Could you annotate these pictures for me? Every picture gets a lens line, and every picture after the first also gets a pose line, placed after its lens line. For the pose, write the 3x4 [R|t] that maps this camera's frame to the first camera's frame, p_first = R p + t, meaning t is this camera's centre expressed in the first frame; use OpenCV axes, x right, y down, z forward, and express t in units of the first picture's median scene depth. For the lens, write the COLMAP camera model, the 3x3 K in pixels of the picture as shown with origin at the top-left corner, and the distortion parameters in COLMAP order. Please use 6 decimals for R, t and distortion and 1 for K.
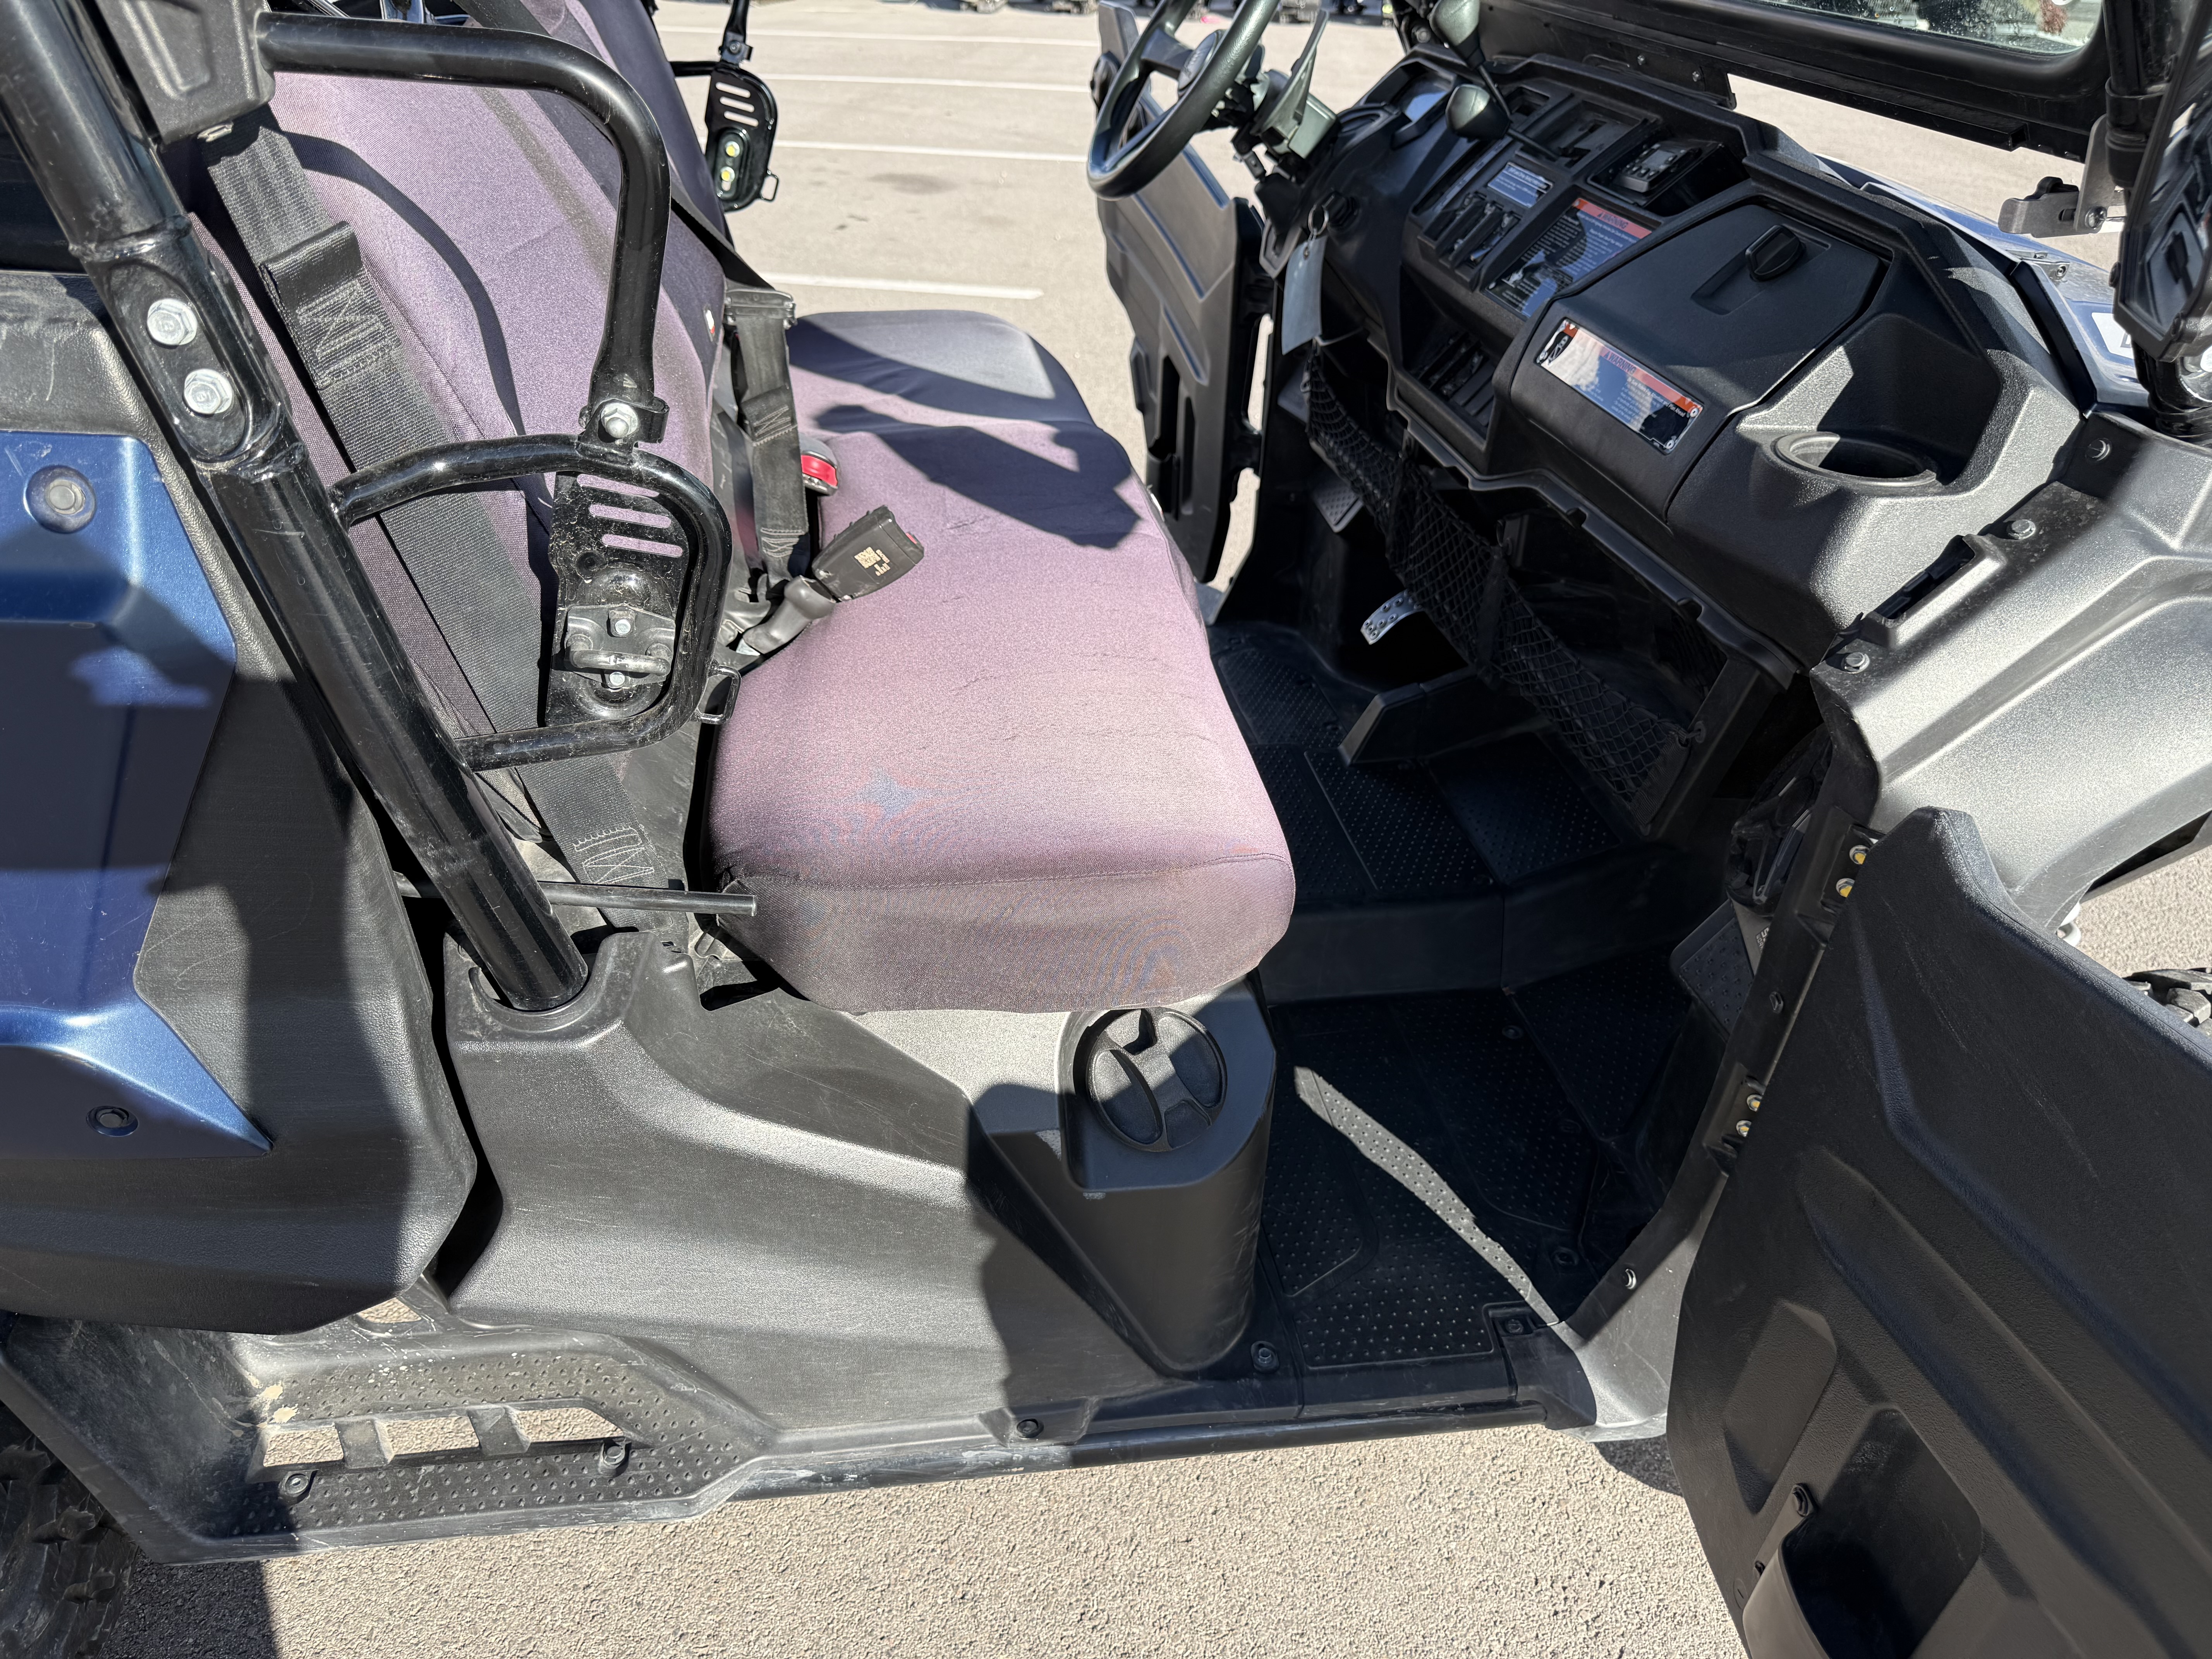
lens RADIAL K [[1556.2, 0, 1111.1], [0, 1556.2, 843.5], [0, 0, 1]] dist [0.046085, -0.072293]
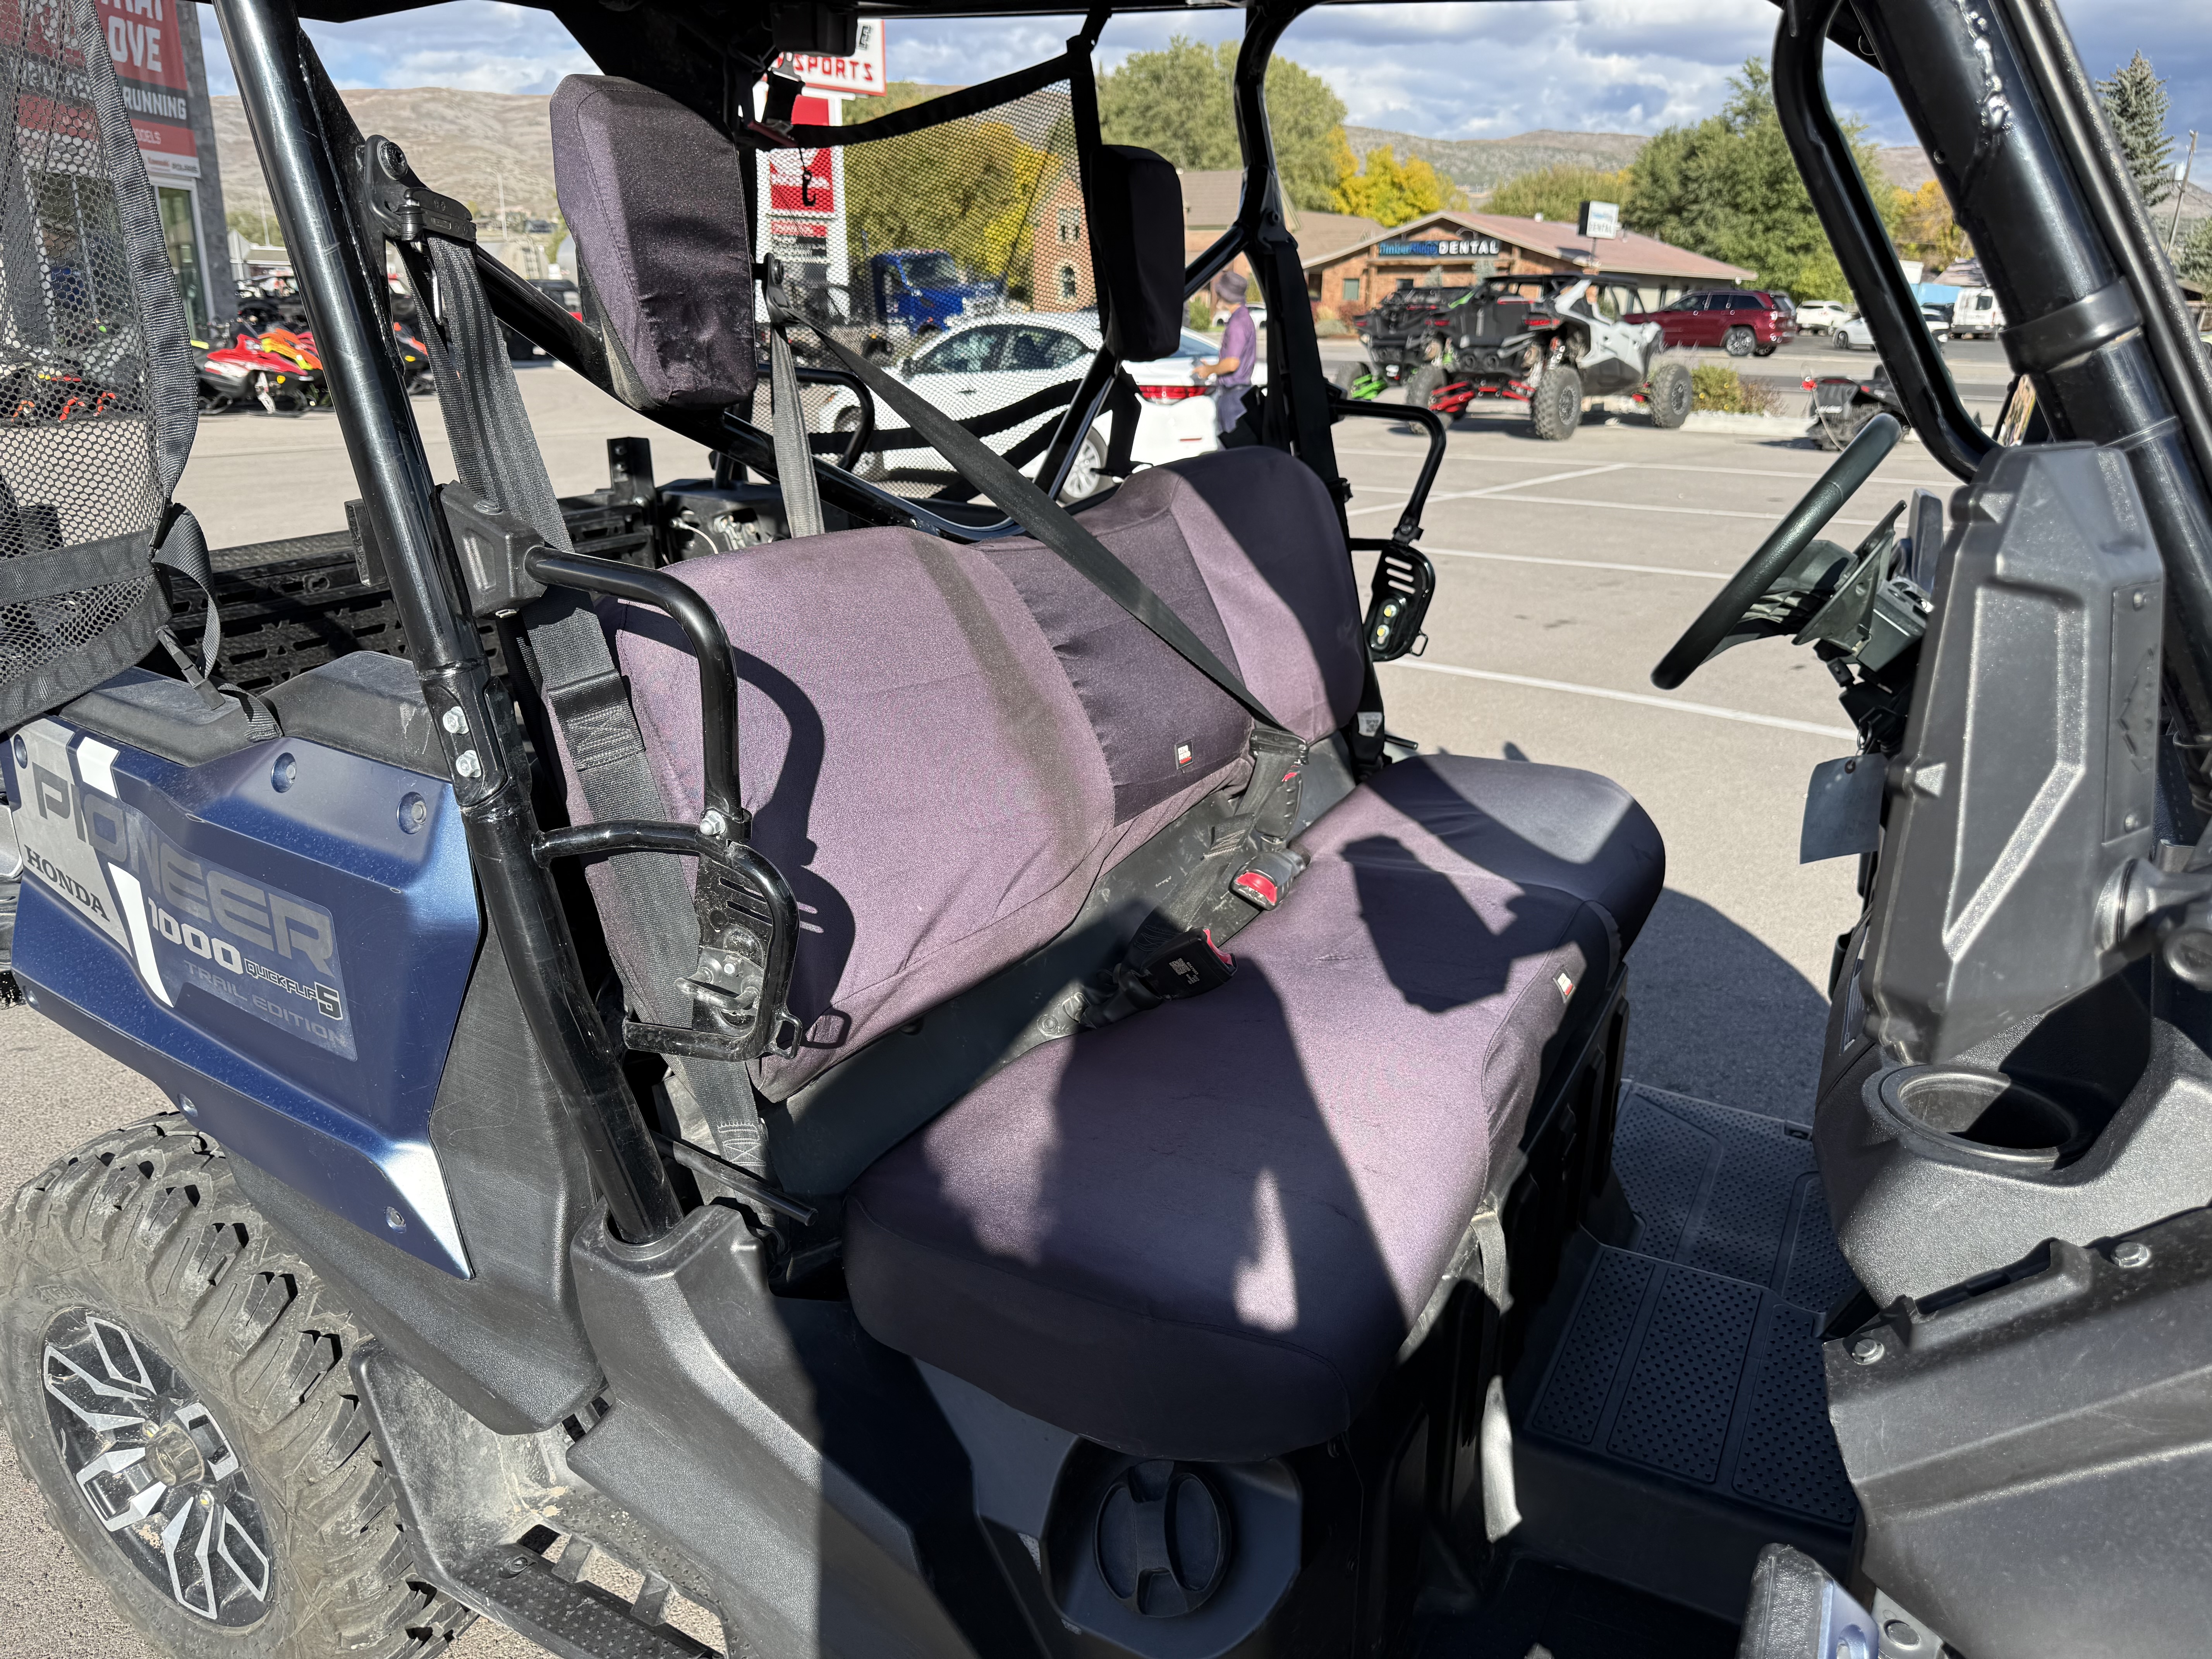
lens RADIAL K [[1584.9, 0, 1102.8], [0, 1584.9, 832.5], [0, 0, 1]] dist [-0.004426, -0.006374]
pose [[0.789146, 0.165488, -0.591492, 0.469479], [-0.306703, 0.940534, -0.146048, -0.099042], [0.532149, 0.296666, 0.792973, 0.050562]]
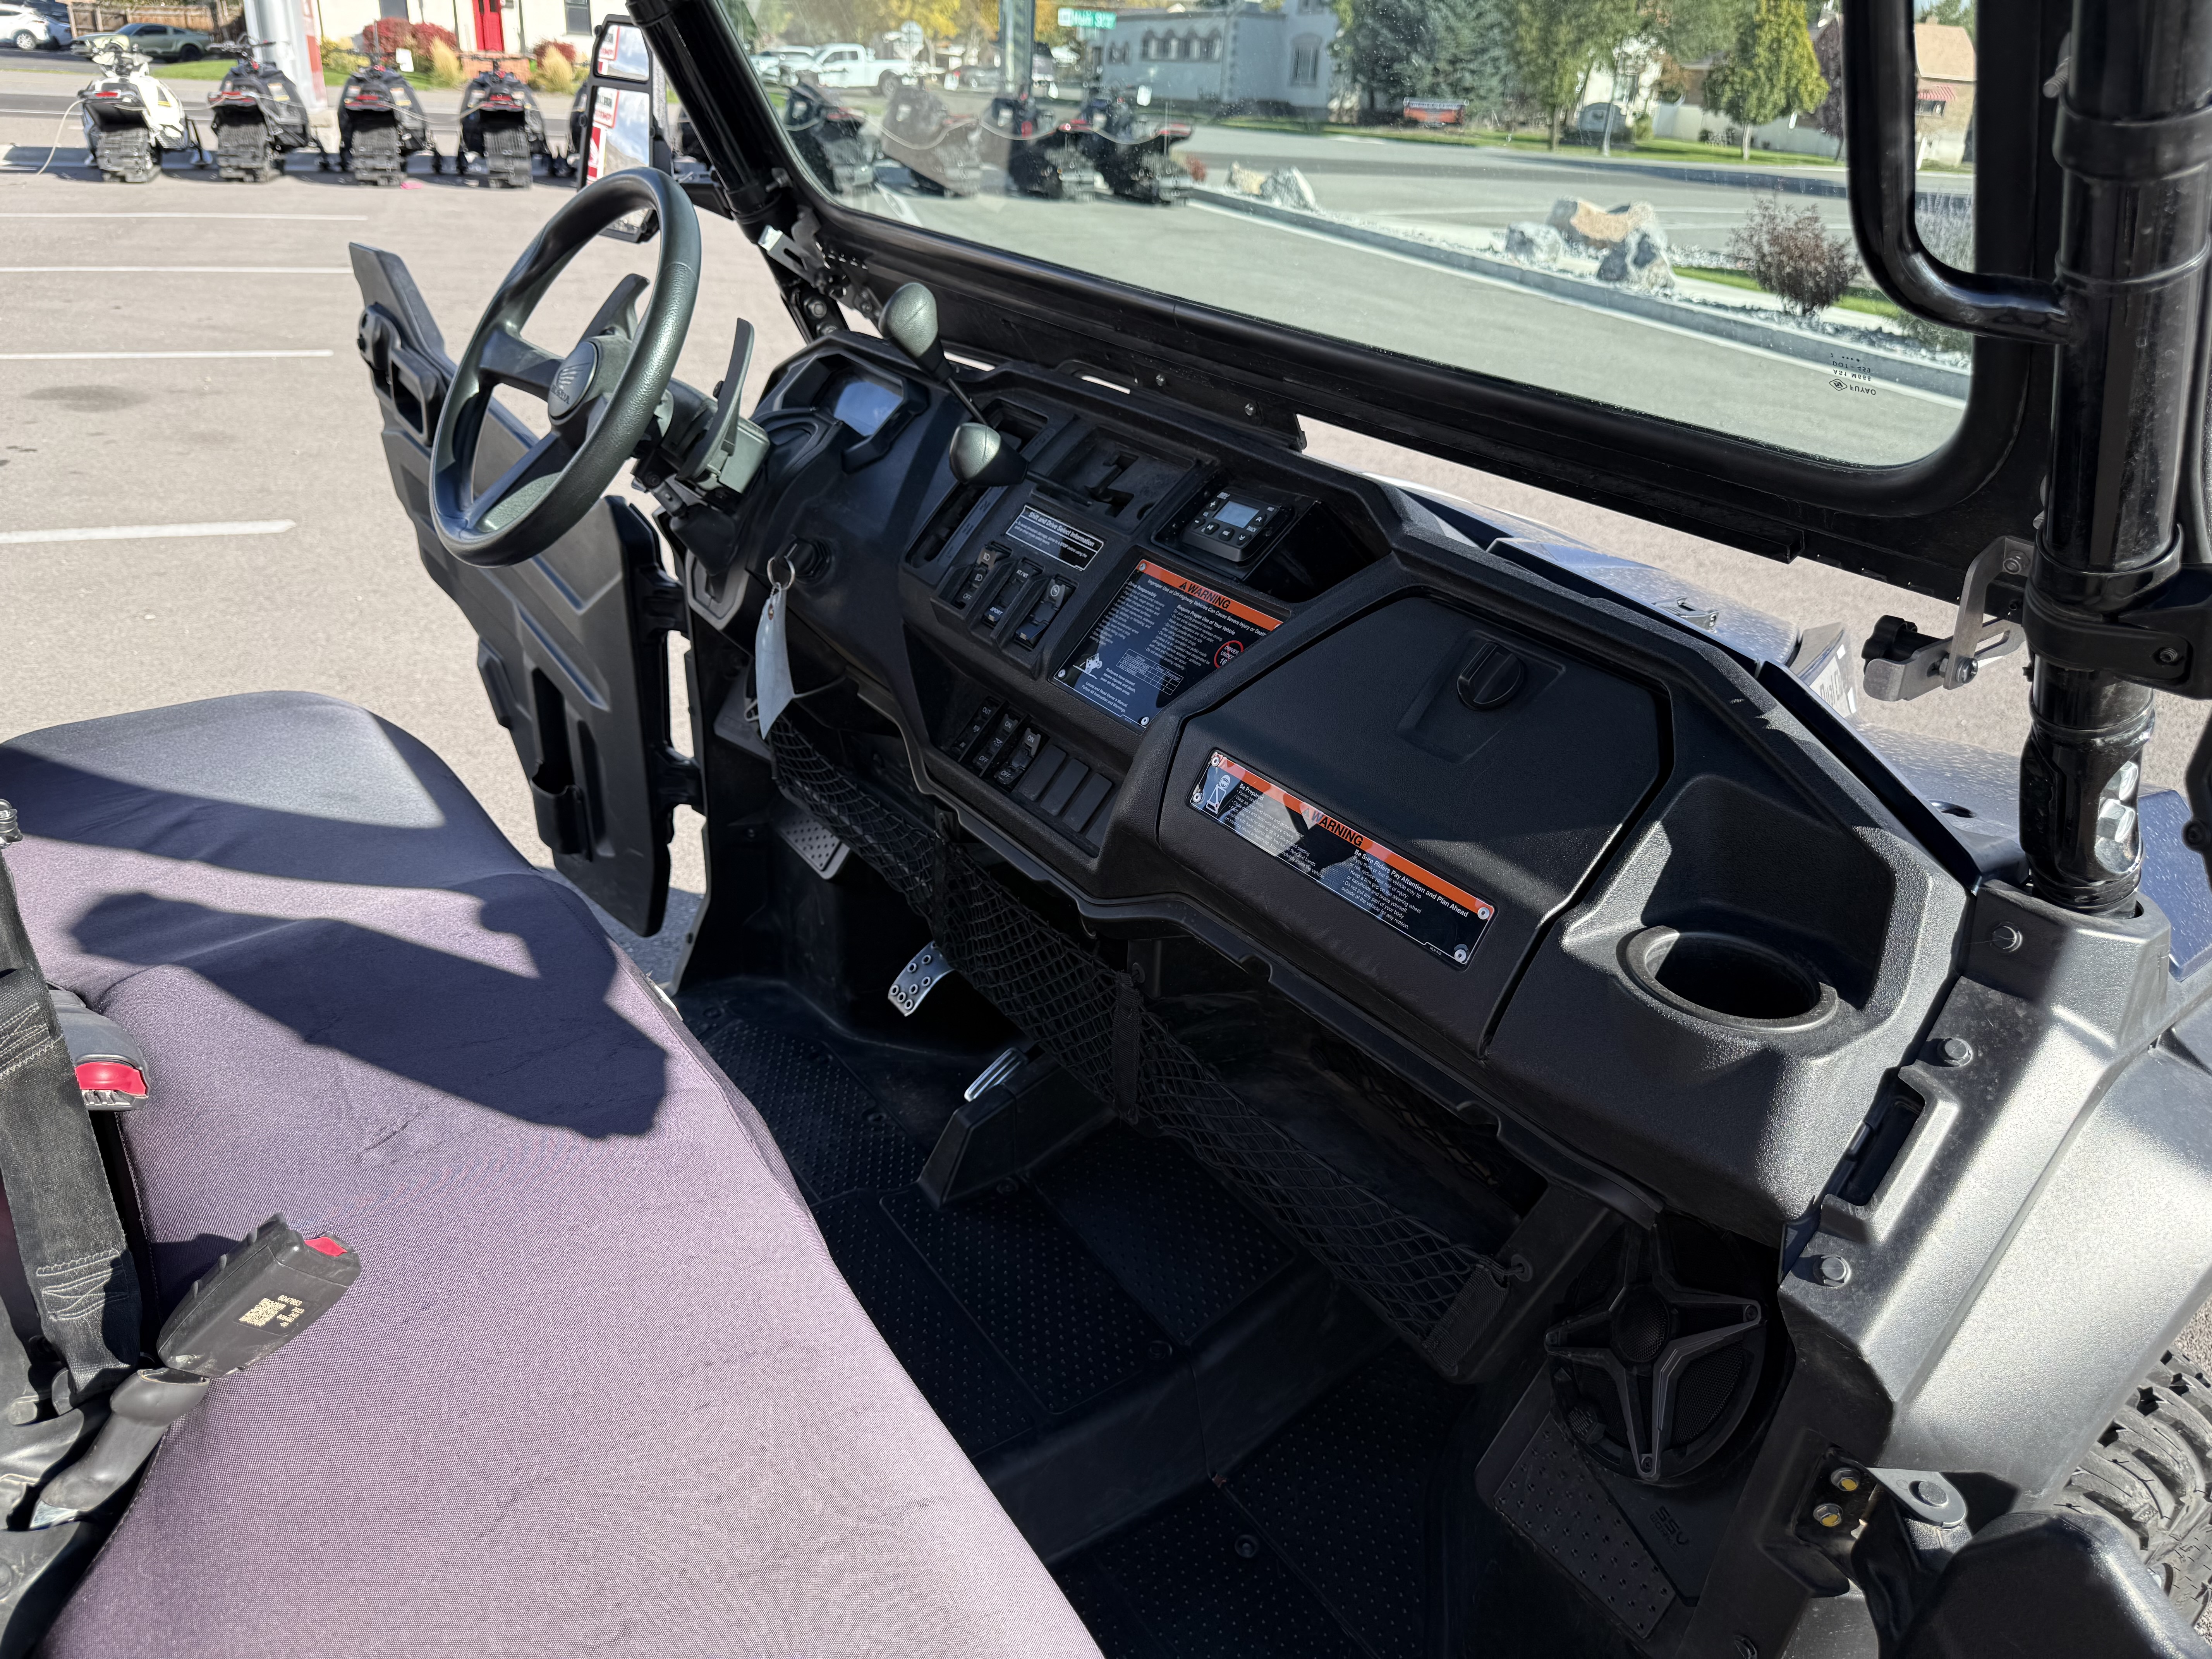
lens RADIAL K [[1554.9, 0, 1108.4], [0, 1554.9, 837.6], [0, 0, 1]] dist [0.038836, -0.051733]
pose [[0.899188, -0.181080, 0.398335, -0.075369], [0.212656, 0.976458, -0.036151, -0.282790], [-0.382411, 0.117215, 0.916527, 0.327300]]
